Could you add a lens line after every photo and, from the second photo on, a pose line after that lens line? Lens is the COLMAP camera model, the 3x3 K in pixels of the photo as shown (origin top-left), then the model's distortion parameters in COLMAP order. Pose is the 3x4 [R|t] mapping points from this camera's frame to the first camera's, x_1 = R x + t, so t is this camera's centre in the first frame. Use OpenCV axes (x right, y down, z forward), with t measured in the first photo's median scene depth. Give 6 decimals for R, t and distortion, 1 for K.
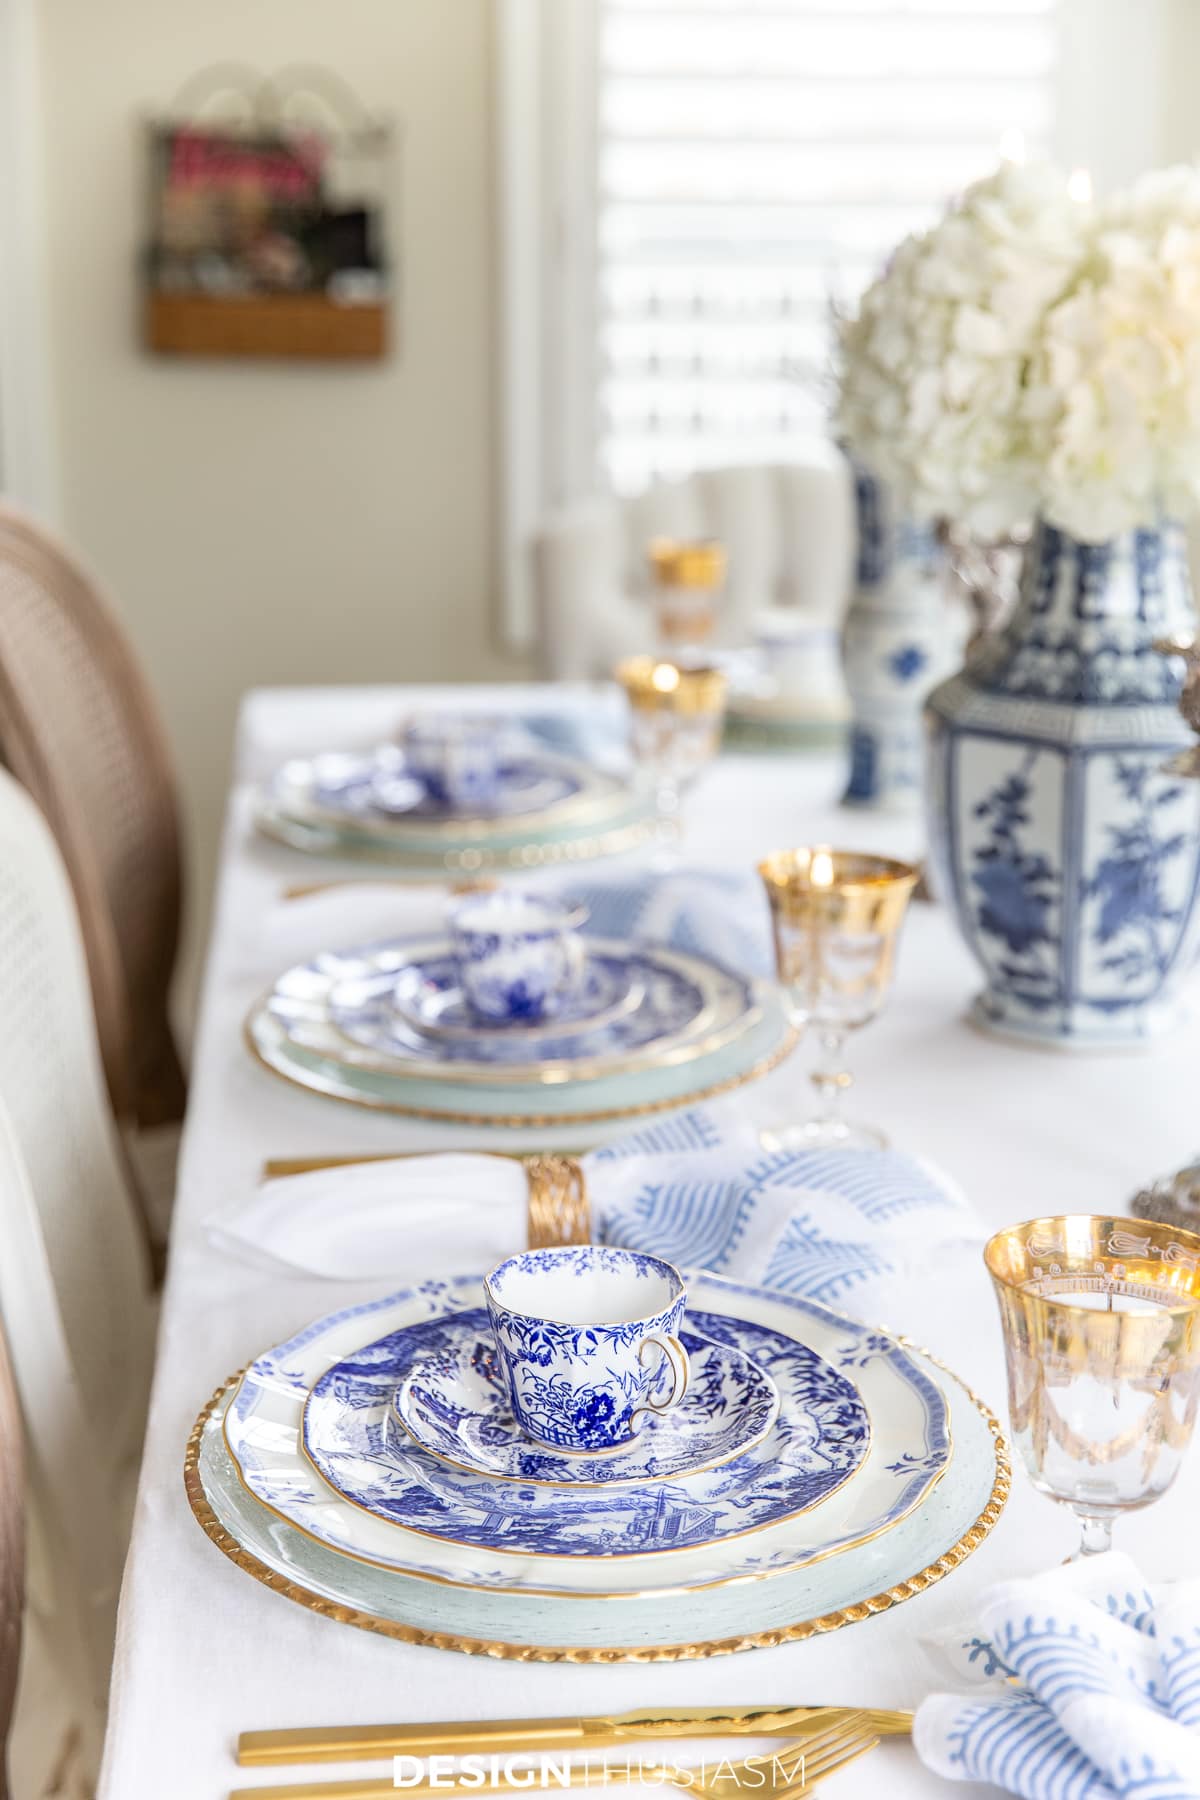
lens RADIAL K [[2717.0, 0, 634.3], [0, 2717.0, 942.8], [0, 0, 1]] dist [0.120310, 0.000000]
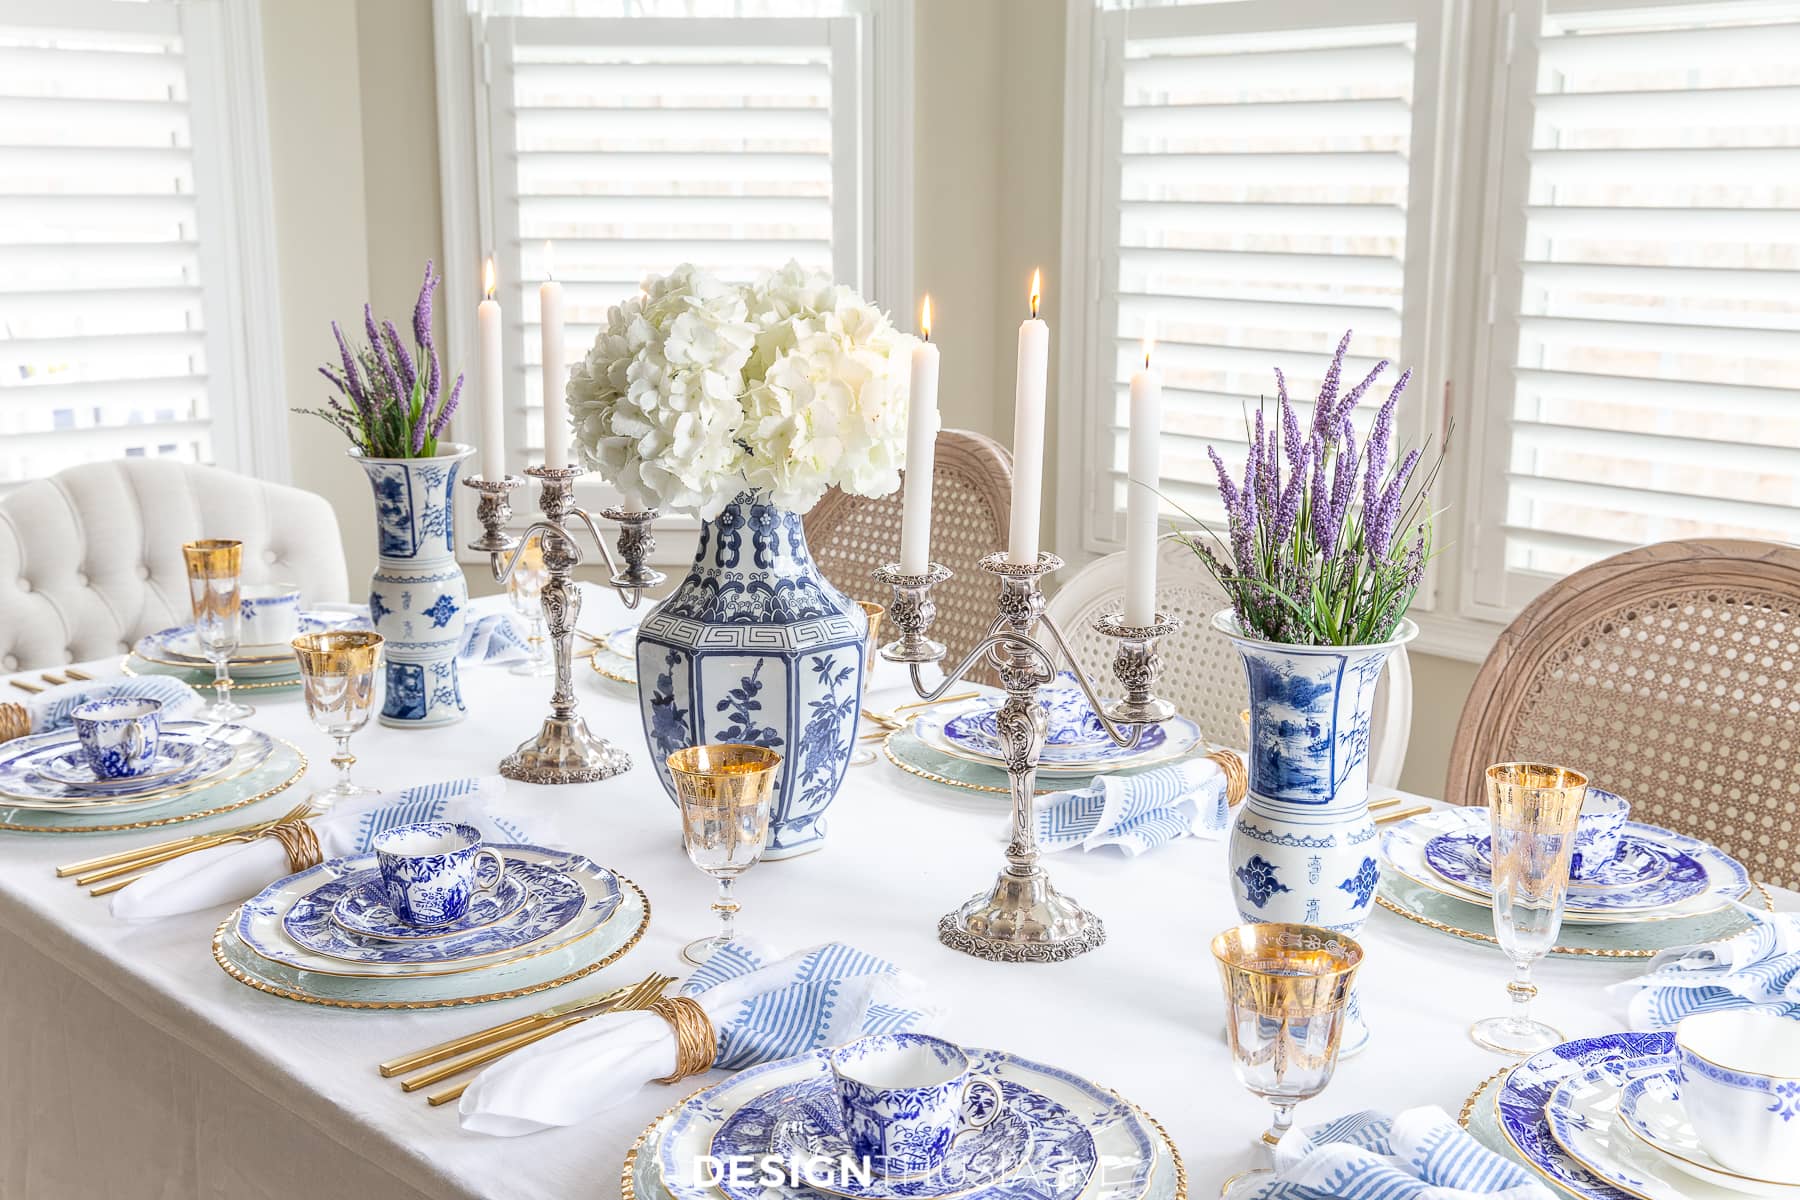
lens RADIAL K [[2111.1, 0, 903.0], [0, 2111.1, 605.6], [0, 0, 1]] dist [0.034185, 0.000000]
pose [[0.802997, -0.132810, 0.580997, -0.501851], [0.175166, 0.984391, -0.017075, -0.074205], [-0.569660, 0.115482, 0.813727, 0.036706]]
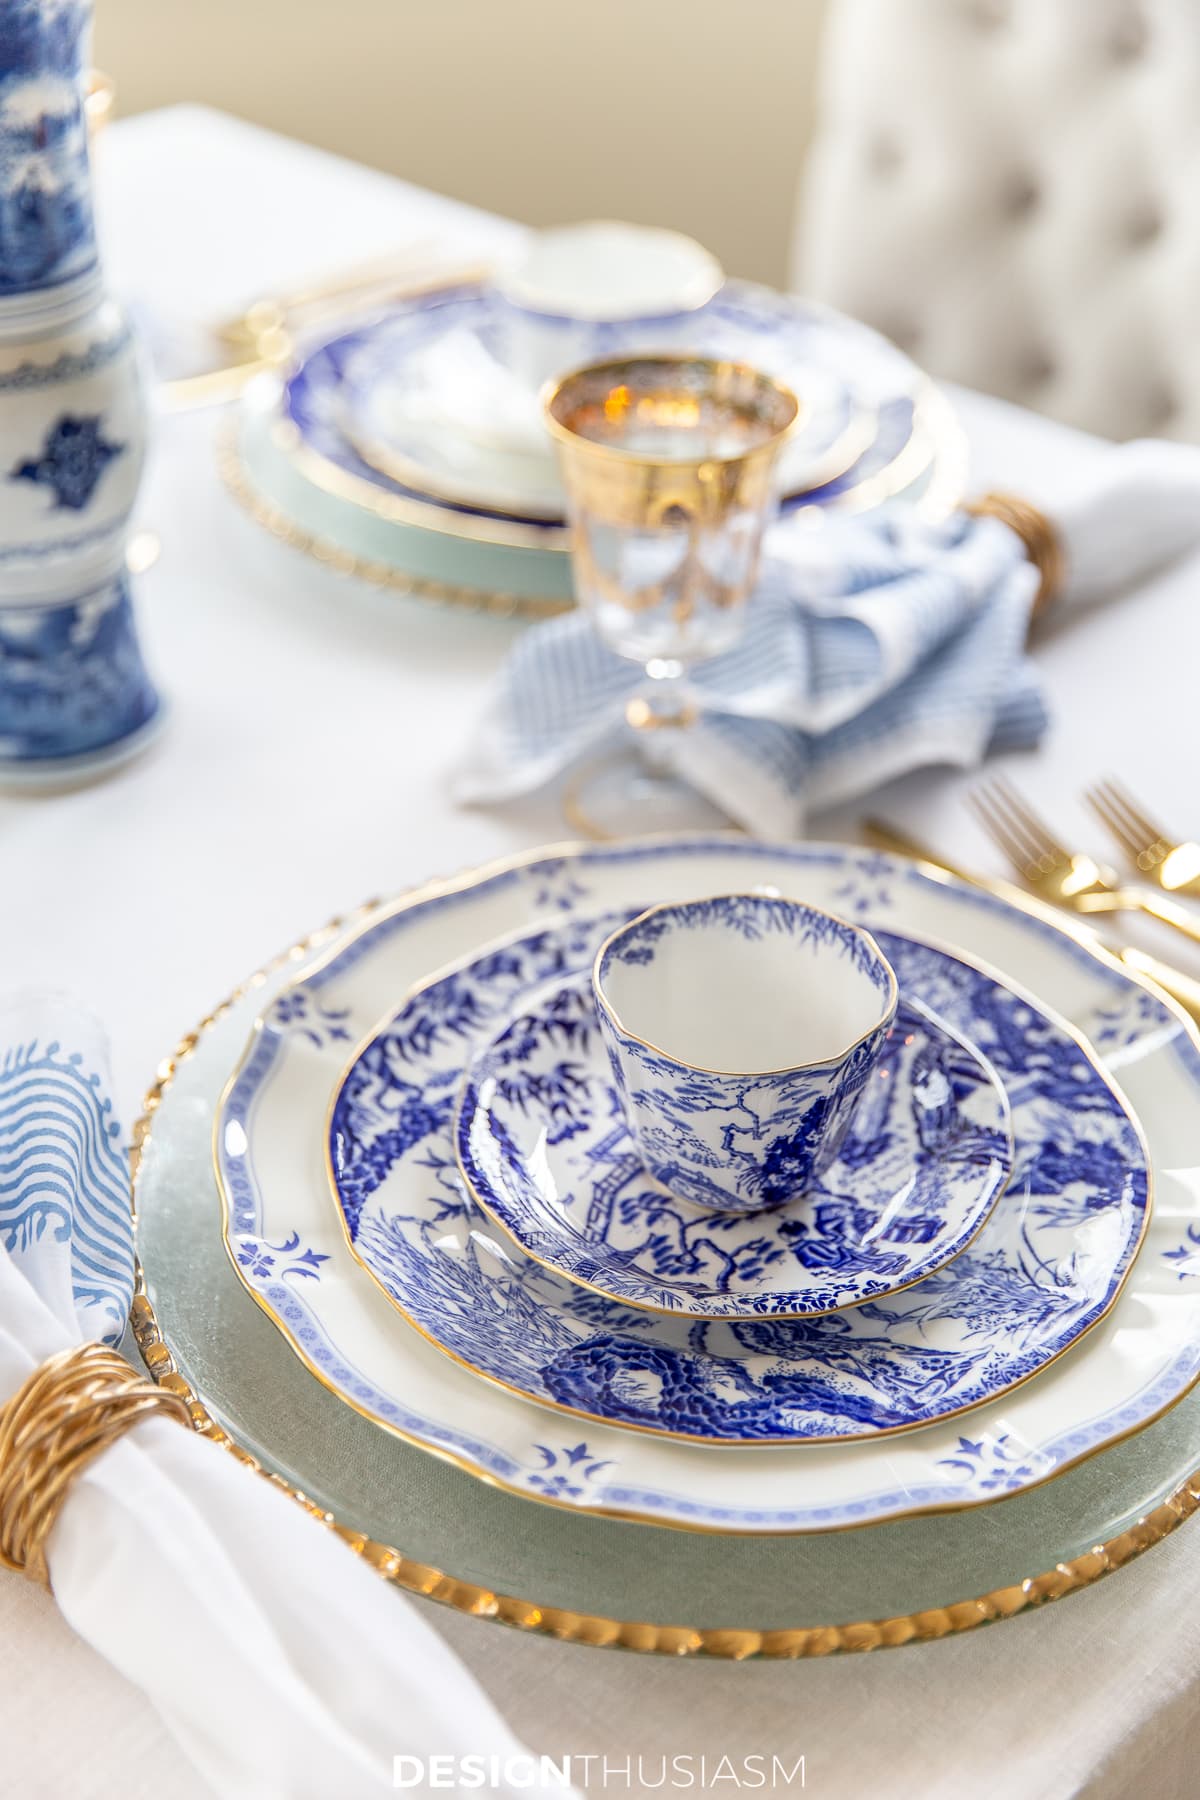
lens RADIAL K [[2329.2, 0, 599.7], [0, 2329.2, 898.5], [0, 0, 1]] dist [0.087164, 0.000000]
pose [[-0.624059, -0.468174, 0.625590, -0.269240], [0.192417, 0.683893, 0.703752, -0.233484], [-0.757315, 0.559557, -0.336705, 0.940975]]
